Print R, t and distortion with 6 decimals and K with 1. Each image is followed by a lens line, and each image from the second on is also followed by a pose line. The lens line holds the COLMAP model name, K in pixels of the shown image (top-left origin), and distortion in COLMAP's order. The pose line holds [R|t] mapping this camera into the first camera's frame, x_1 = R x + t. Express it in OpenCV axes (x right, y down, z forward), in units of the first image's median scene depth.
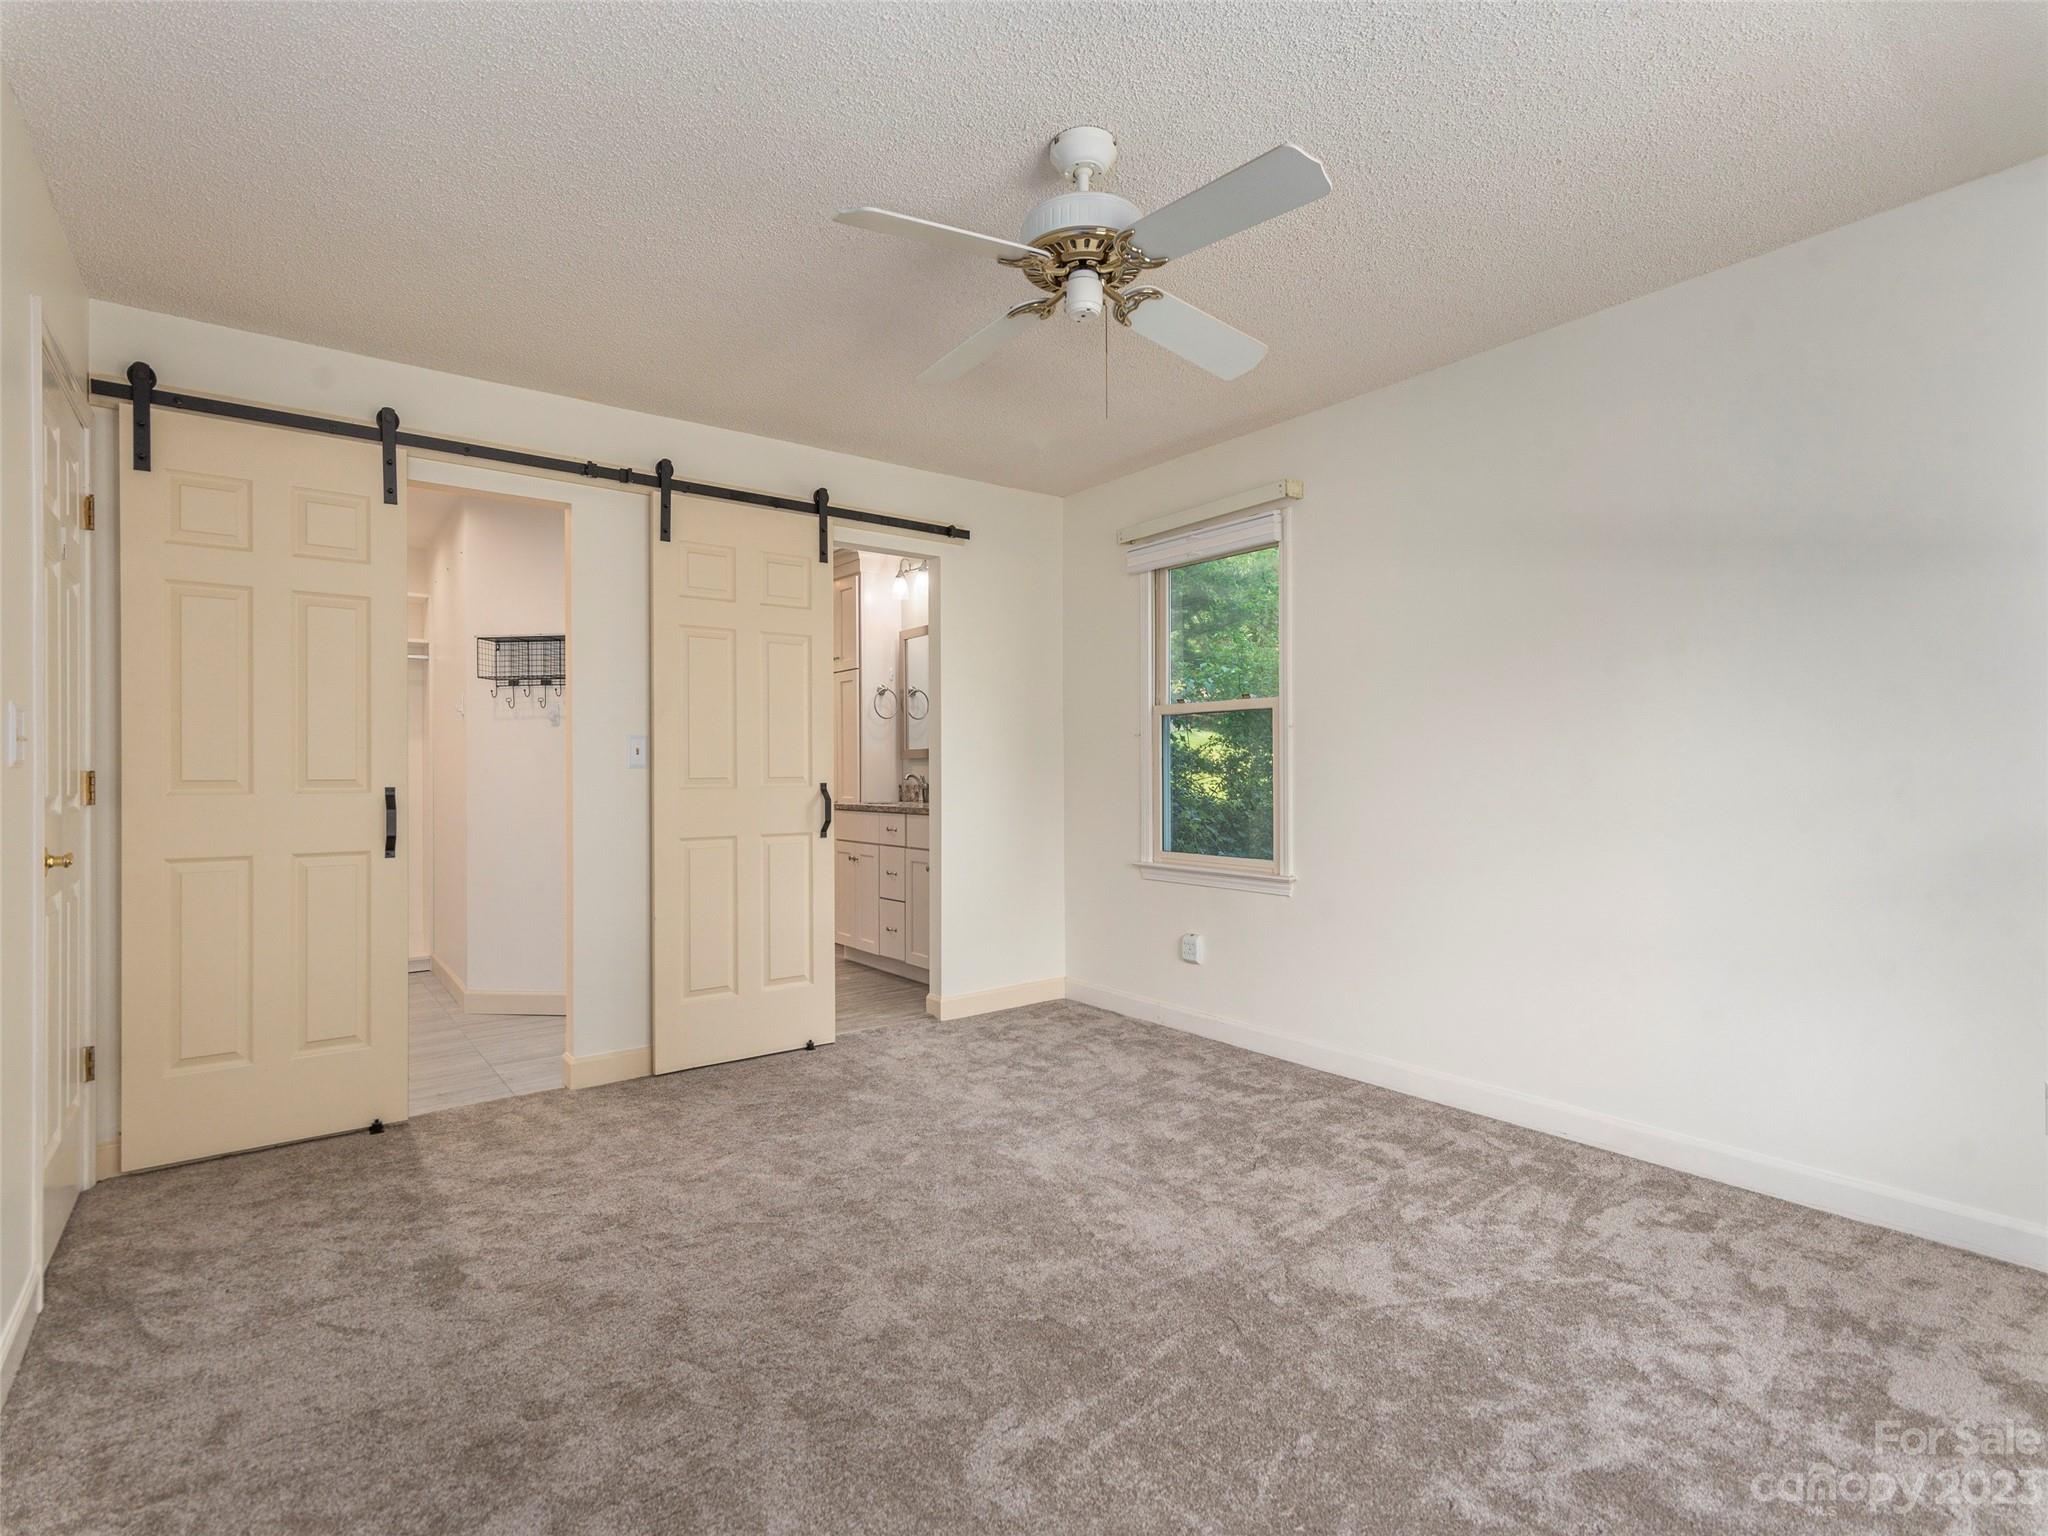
lens RADIAL K [[999.7, 0, 1018.7], [0, 999.7, 772.0], [0, 0, 1]] dist [0.006573, -0.000678]
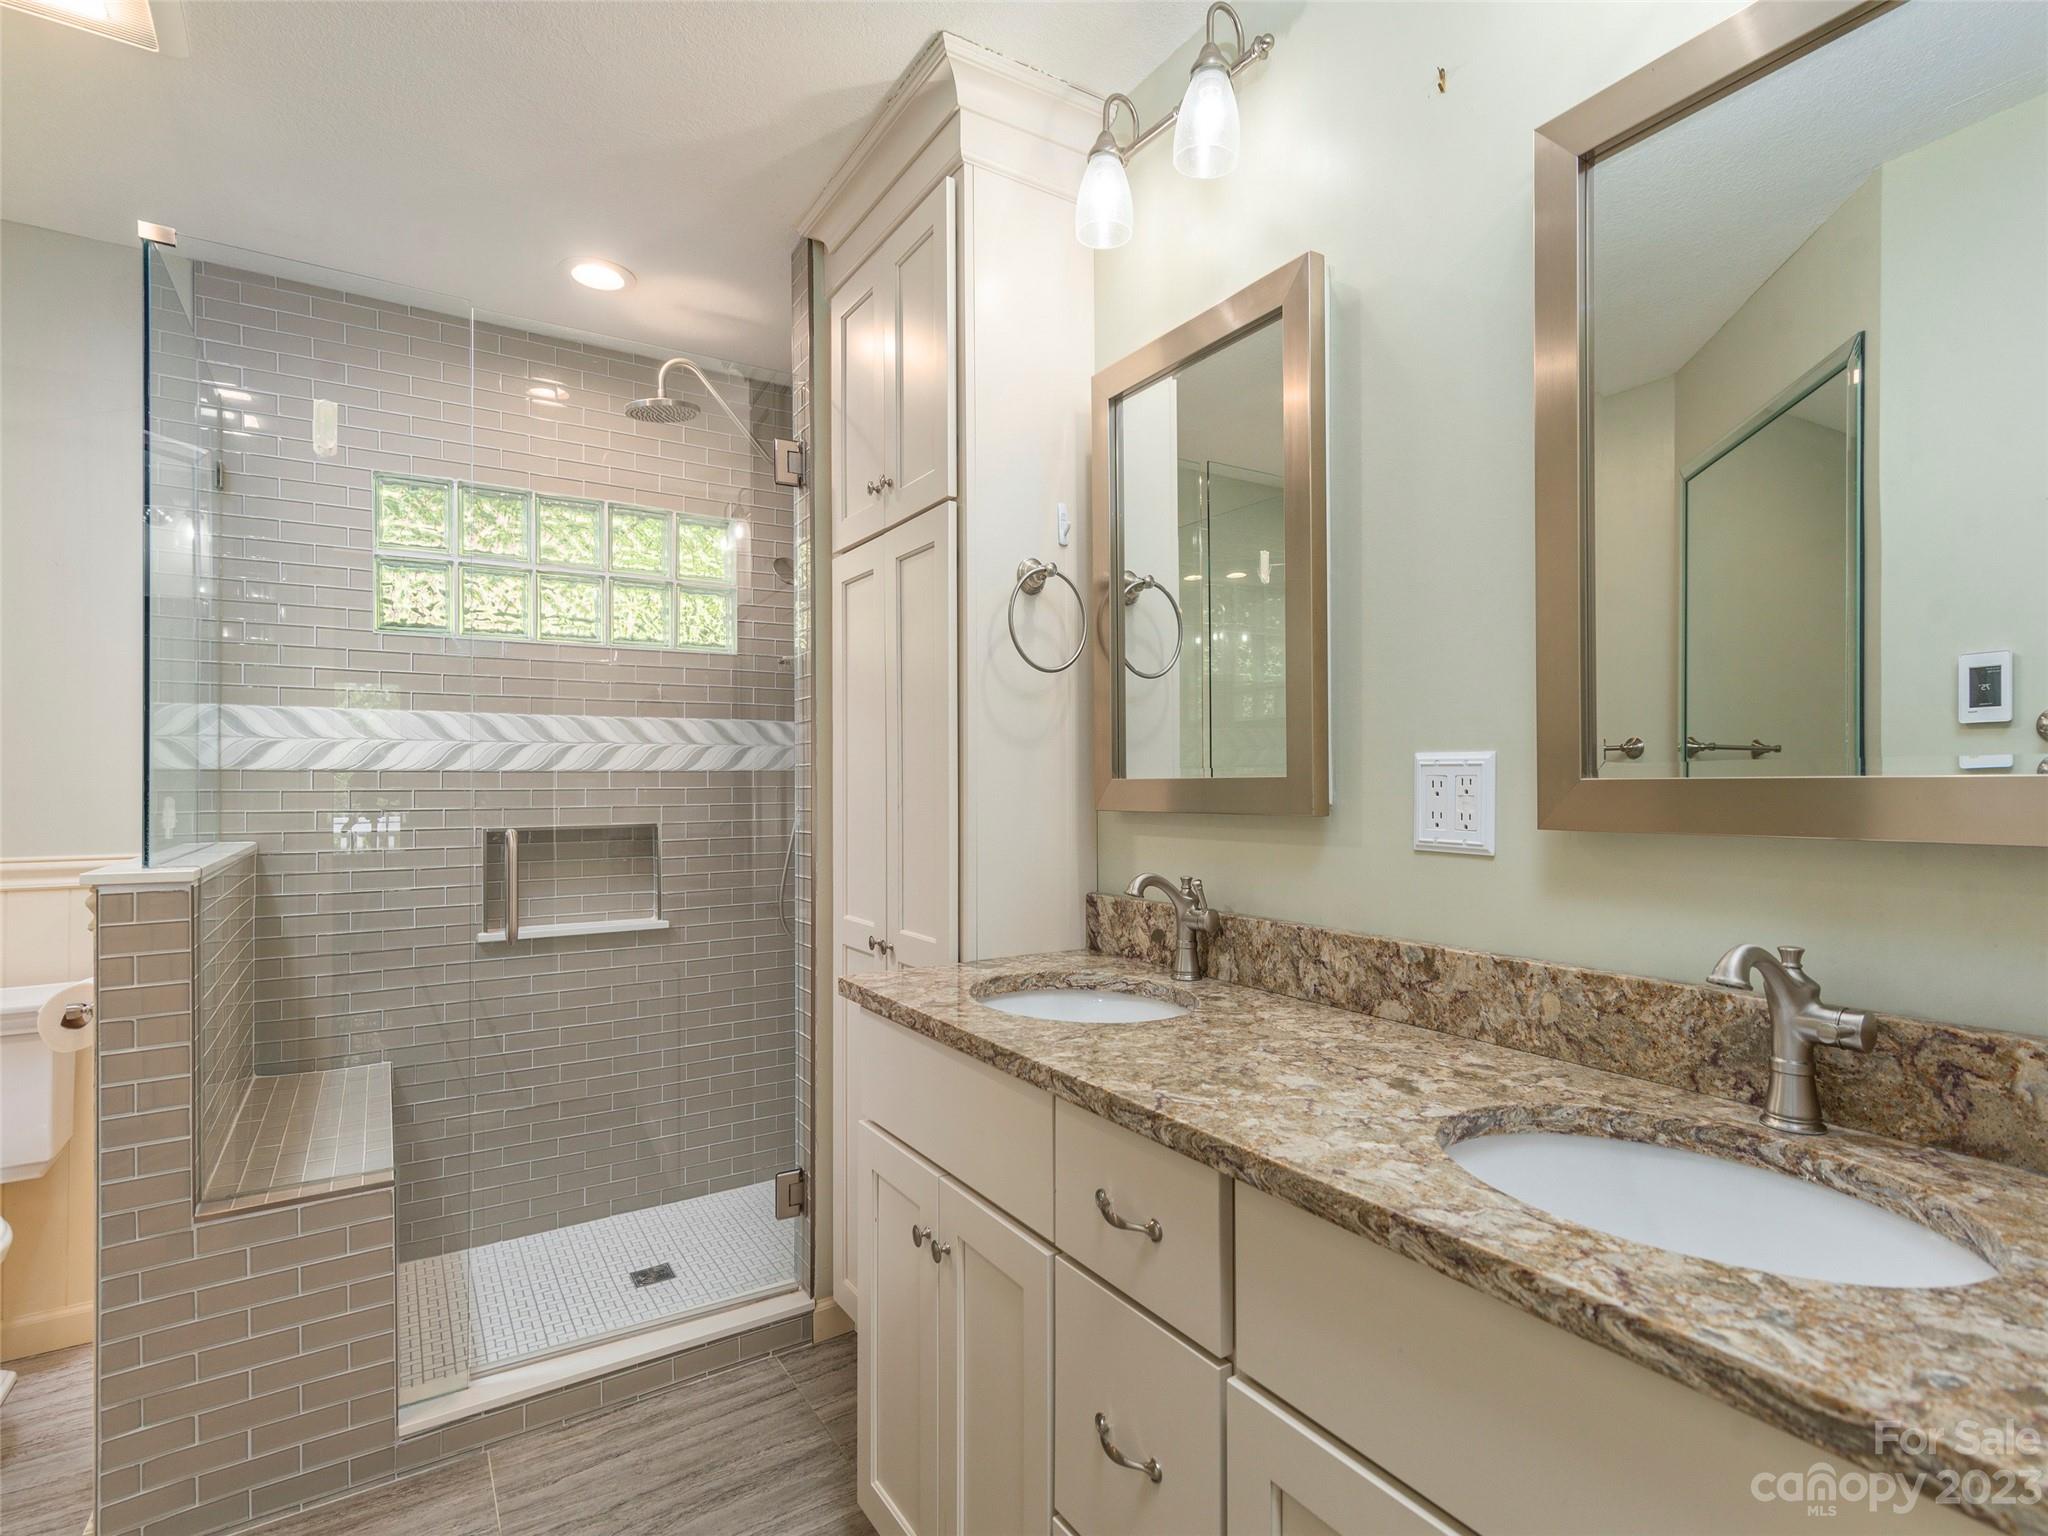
lens RADIAL K [[999.7, 0, 1027.3], [0, 999.7, 773.7], [0, 0, 1]] dist [0.006573, -0.000678]
pose [[0.996652, 0.002575, -0.081717, -0.115017], [-0.003014, 0.999982, -0.005254, -0.022492], [0.081702, 0.005482, 0.996642, 0.711523]]
